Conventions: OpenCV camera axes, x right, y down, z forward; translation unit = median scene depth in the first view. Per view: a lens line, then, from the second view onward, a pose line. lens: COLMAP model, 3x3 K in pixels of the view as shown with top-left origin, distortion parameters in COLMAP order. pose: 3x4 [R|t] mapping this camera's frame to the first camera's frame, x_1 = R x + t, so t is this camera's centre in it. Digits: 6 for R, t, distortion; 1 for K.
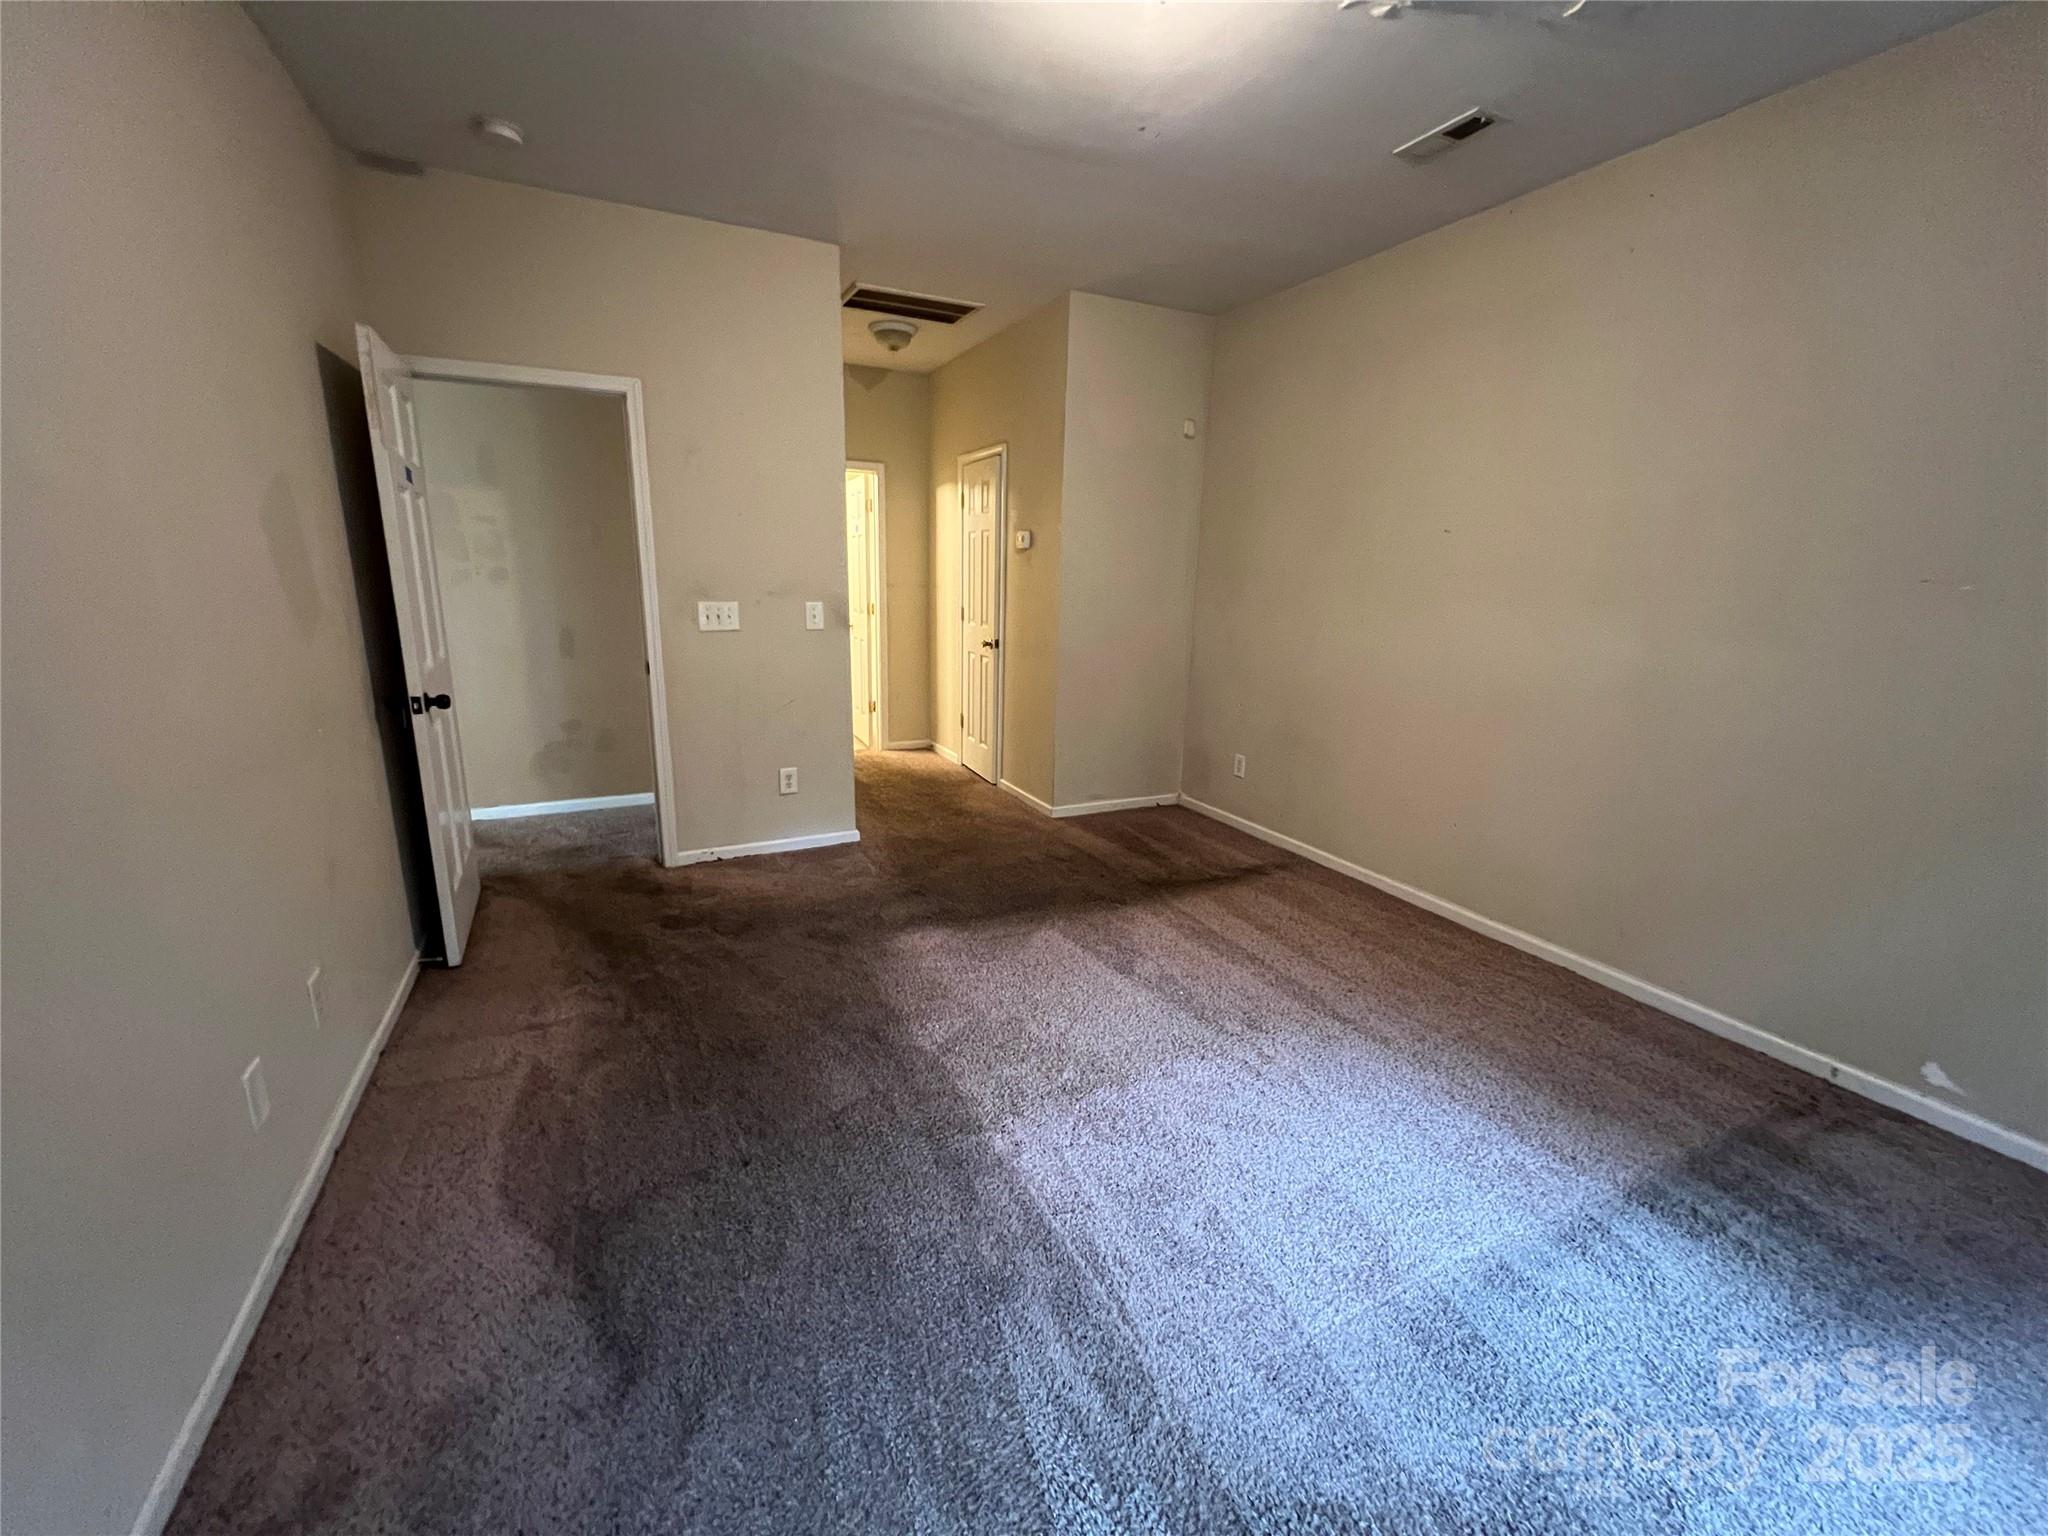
lens RADIAL K [[821.2, 0, 1023.3], [0, 821.2, 766.1], [0, 0, 1]] dist [-0.001181, 0.000114]
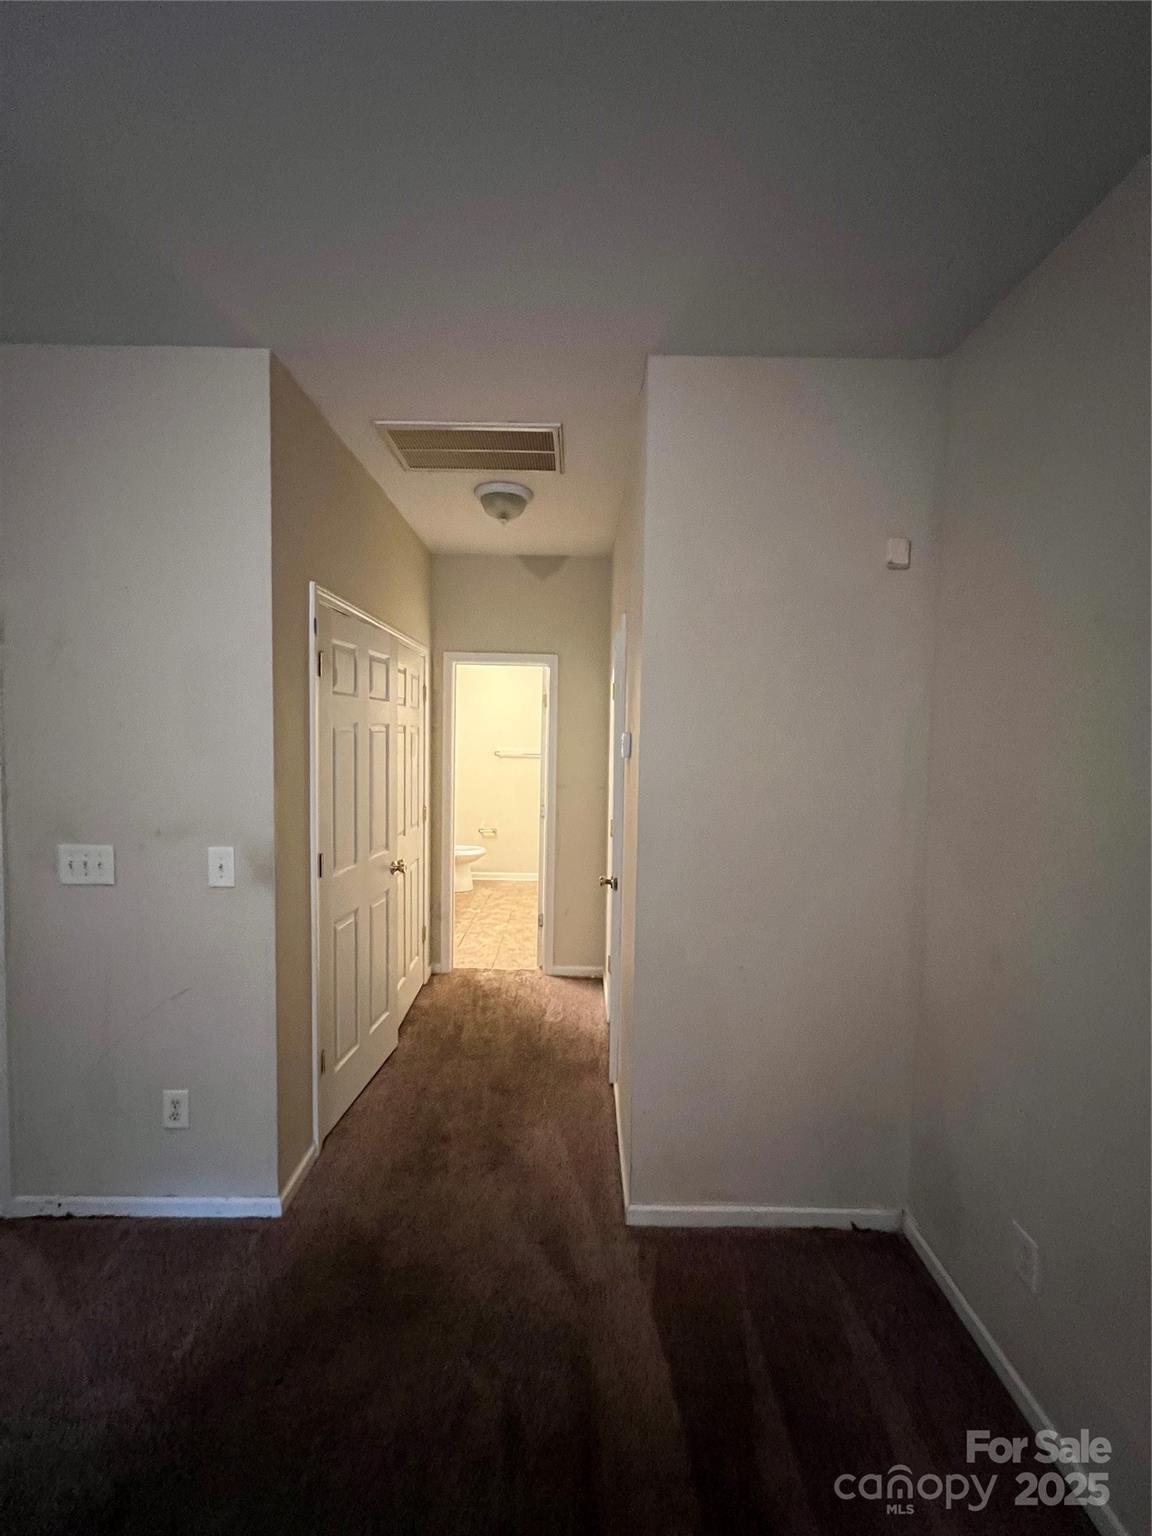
lens RADIAL K [[616.5, 0, 574.7], [0, 616.5, 768.5], [0, 0, 1]] dist [-0.003384, 0.000788]
pose [[0.899641, 0.019768, -0.436183, 0.188537], [-0.102370, 0.980680, -0.166697, -0.177598], [0.424461, 0.194619, 0.884283, 0.568125]]
